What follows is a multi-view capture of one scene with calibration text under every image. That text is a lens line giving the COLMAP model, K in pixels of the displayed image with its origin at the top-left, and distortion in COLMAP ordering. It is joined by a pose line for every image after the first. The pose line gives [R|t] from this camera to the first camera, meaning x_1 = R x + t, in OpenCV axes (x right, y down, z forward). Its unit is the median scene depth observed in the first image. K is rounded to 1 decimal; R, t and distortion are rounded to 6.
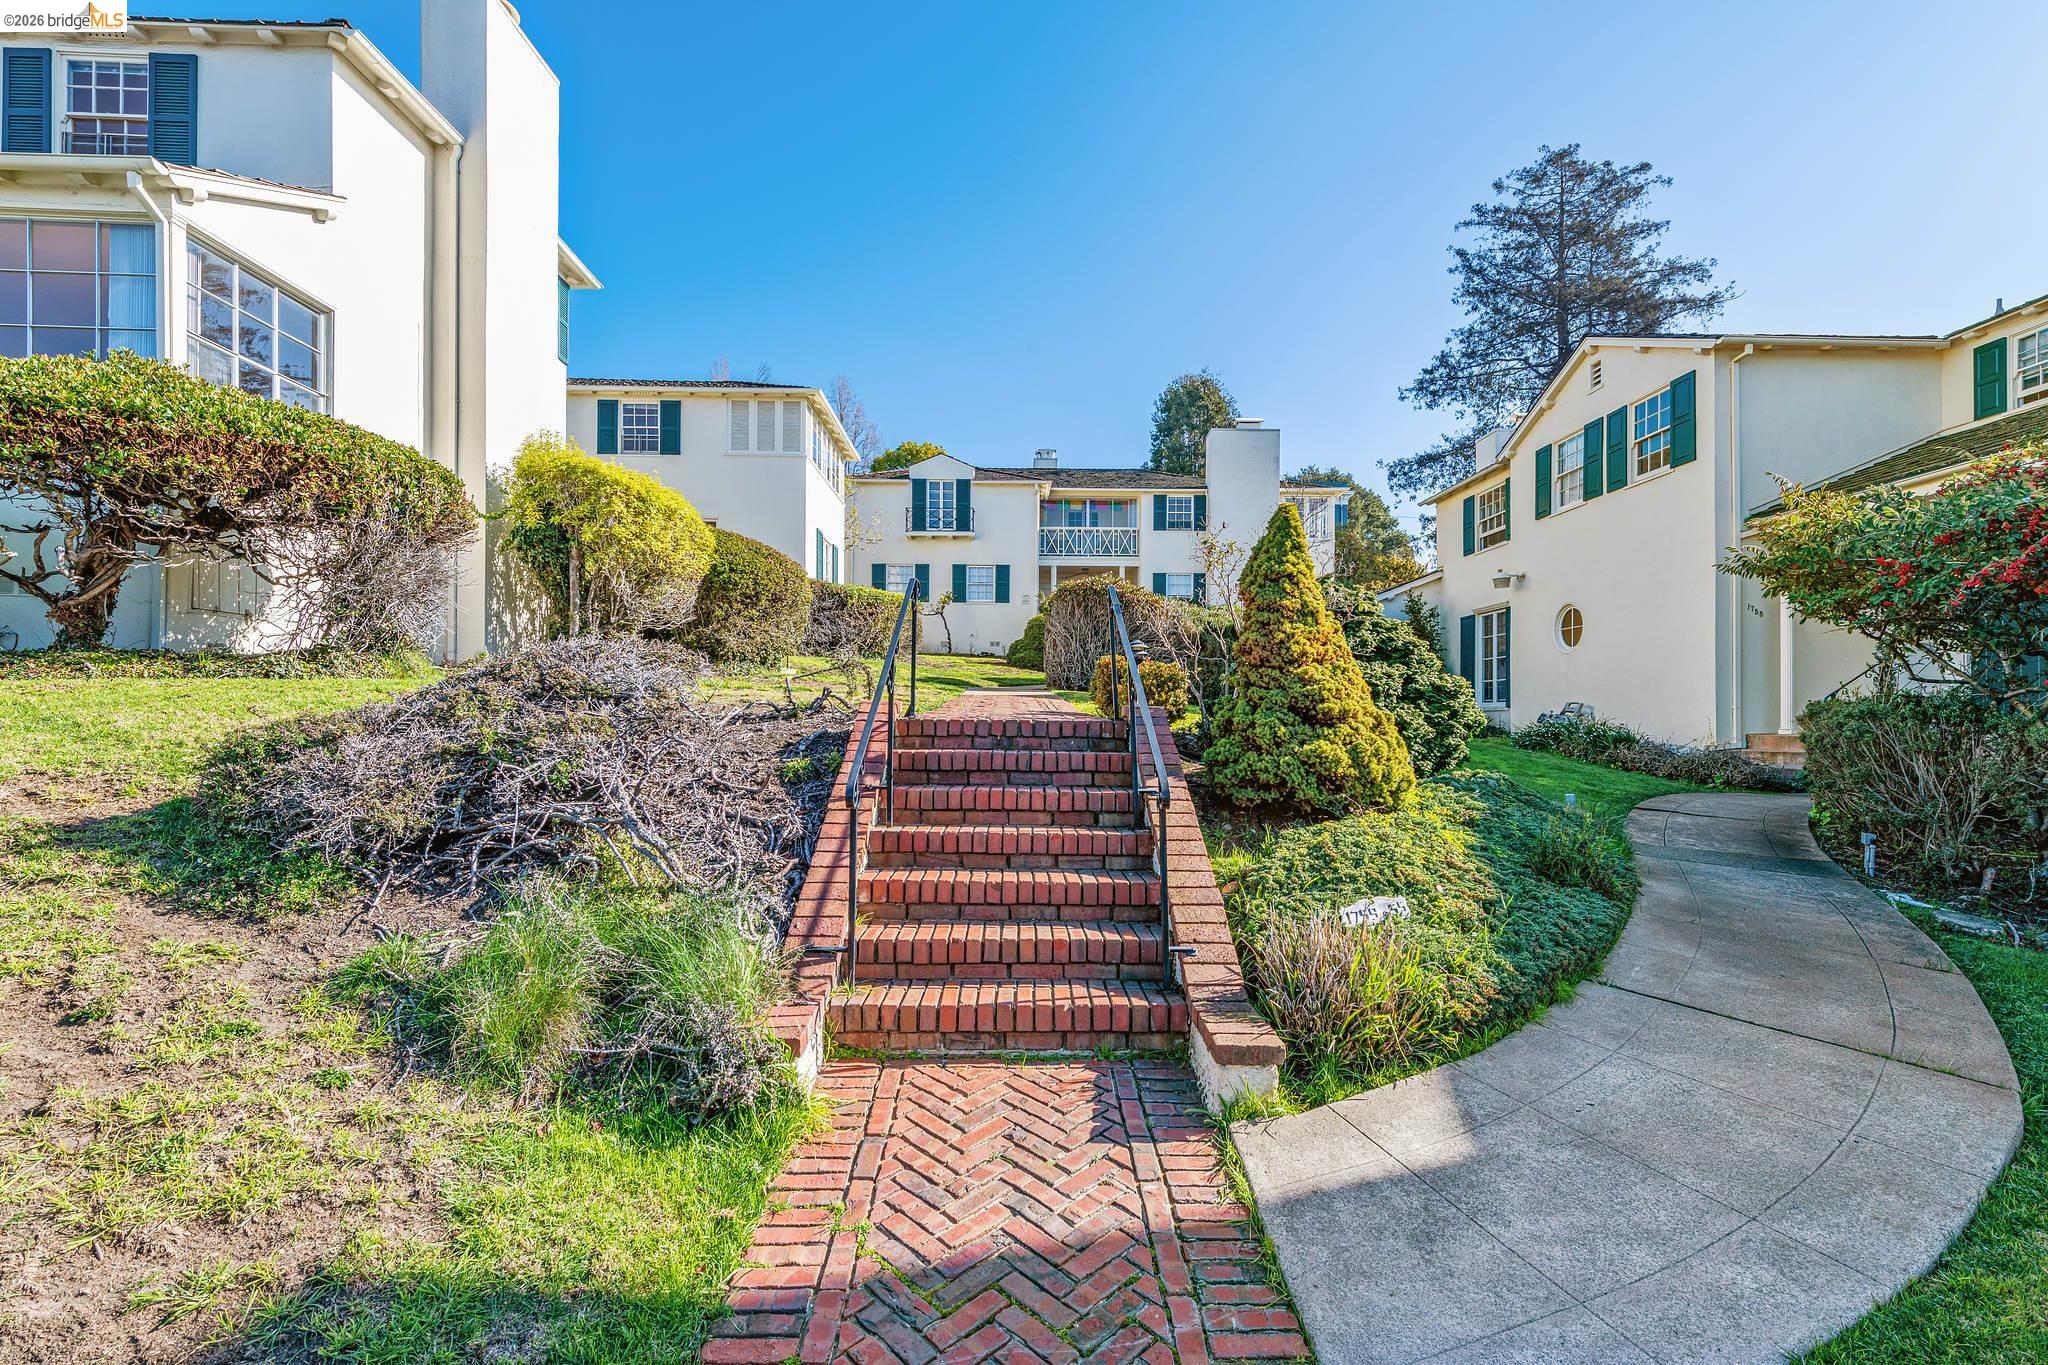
lens RADIAL K [[919.0, 0, 1032.4], [0, 919.0, 715.8], [0, 0, 1]] dist [0.005339, -0.000202]
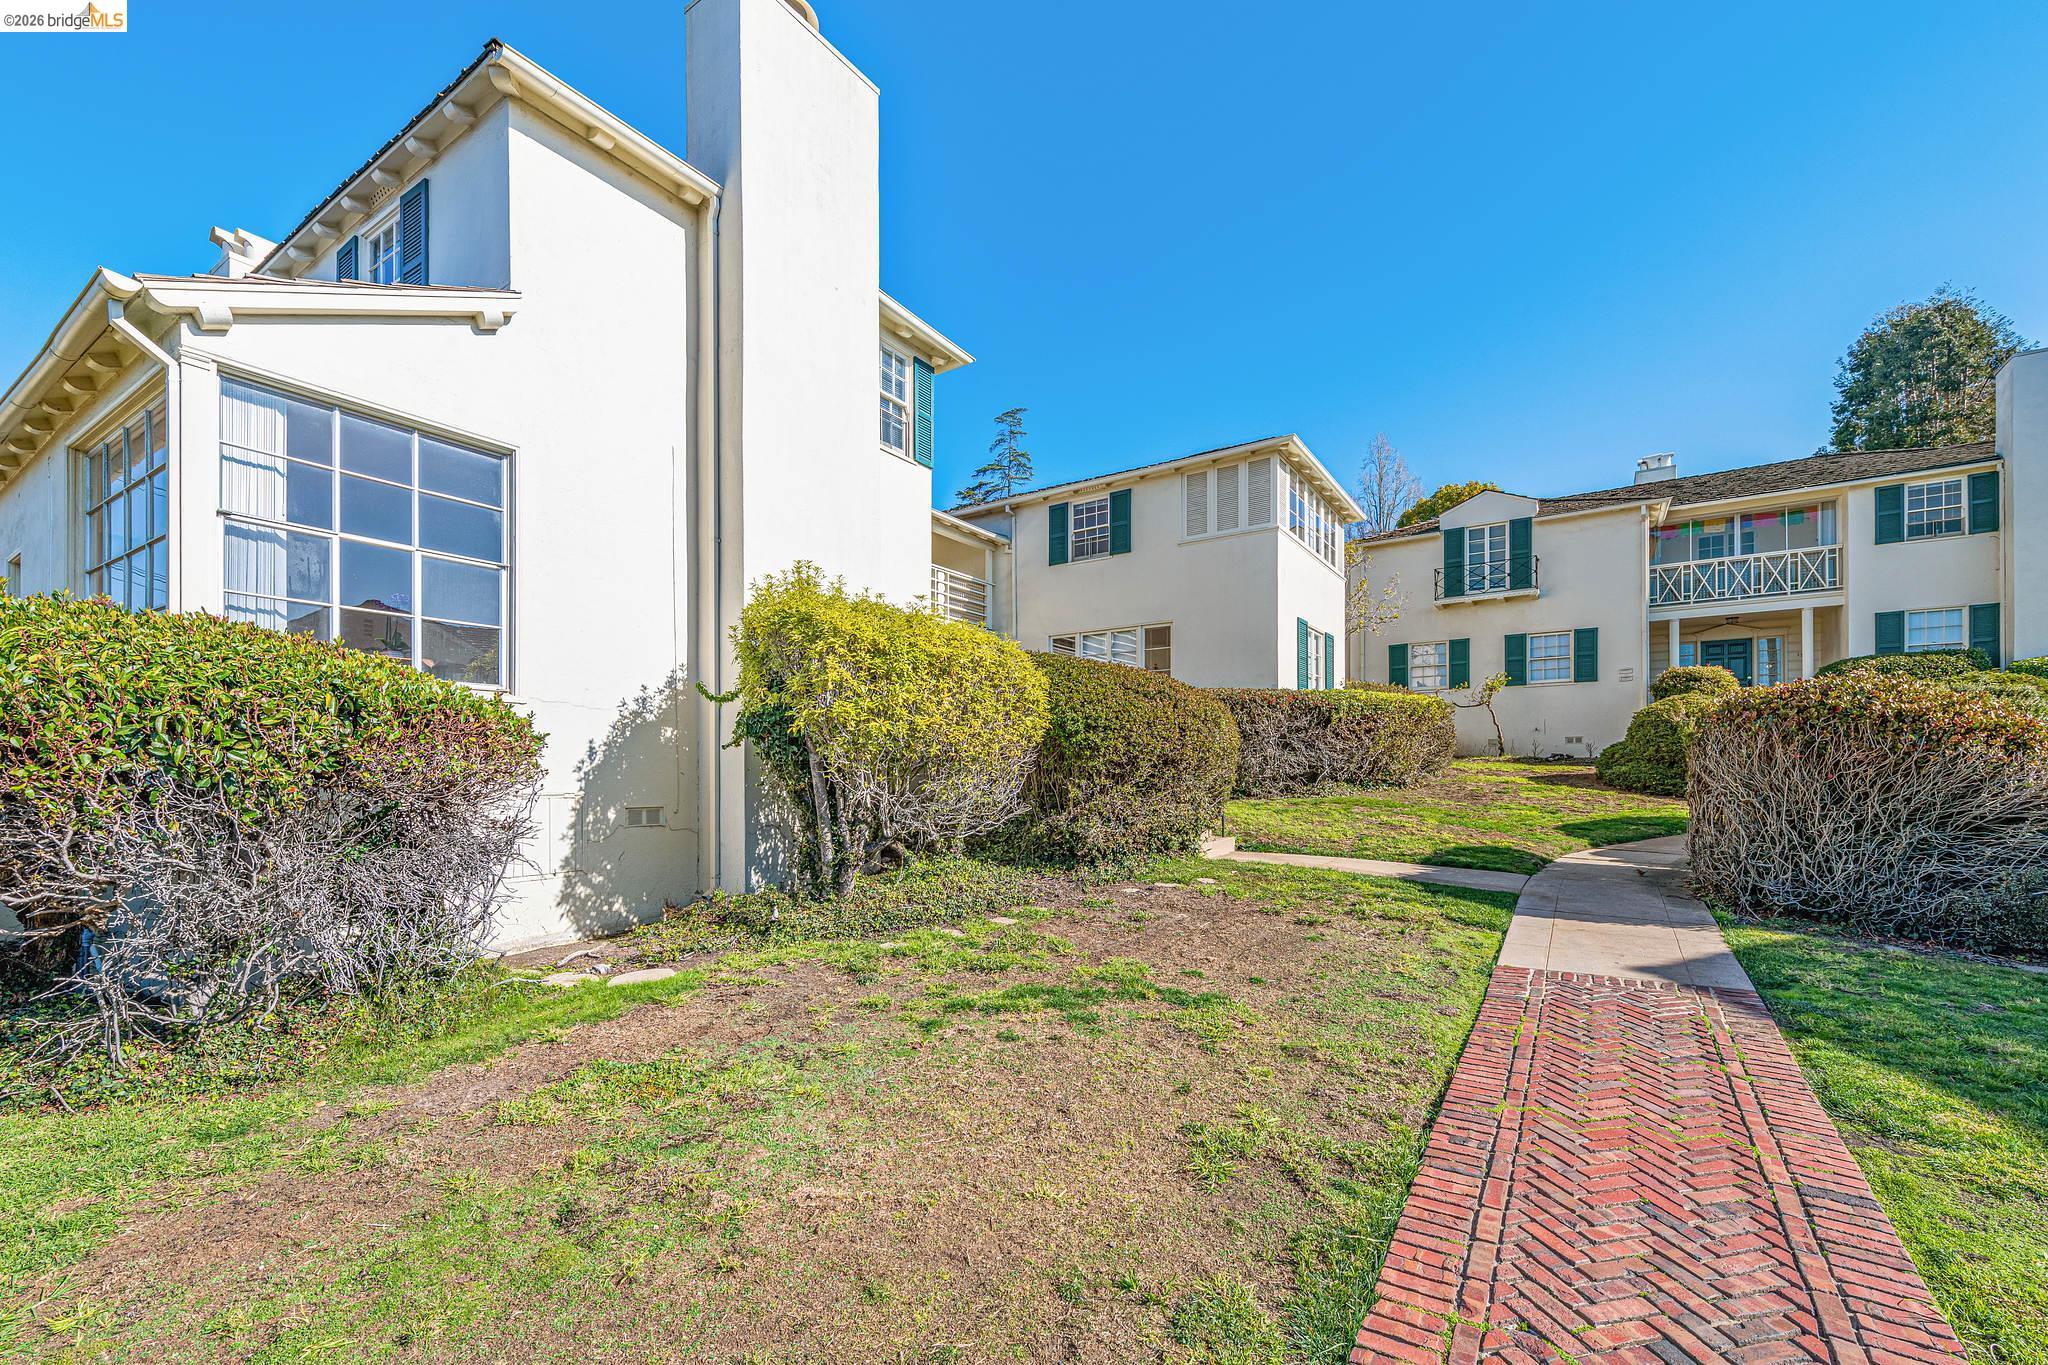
lens RADIAL K [[842.8, 0, 1026.8], [0, 842.8, 774.7], [0, 0, 1]] dist [0.006474, -0.001898]
pose [[0.816943, -0.007651, -0.576668, -0.010036], [0.009038, 0.999959, -0.000462, -0.057626], [0.576648, -0.004835, 0.816979, 0.225622]]
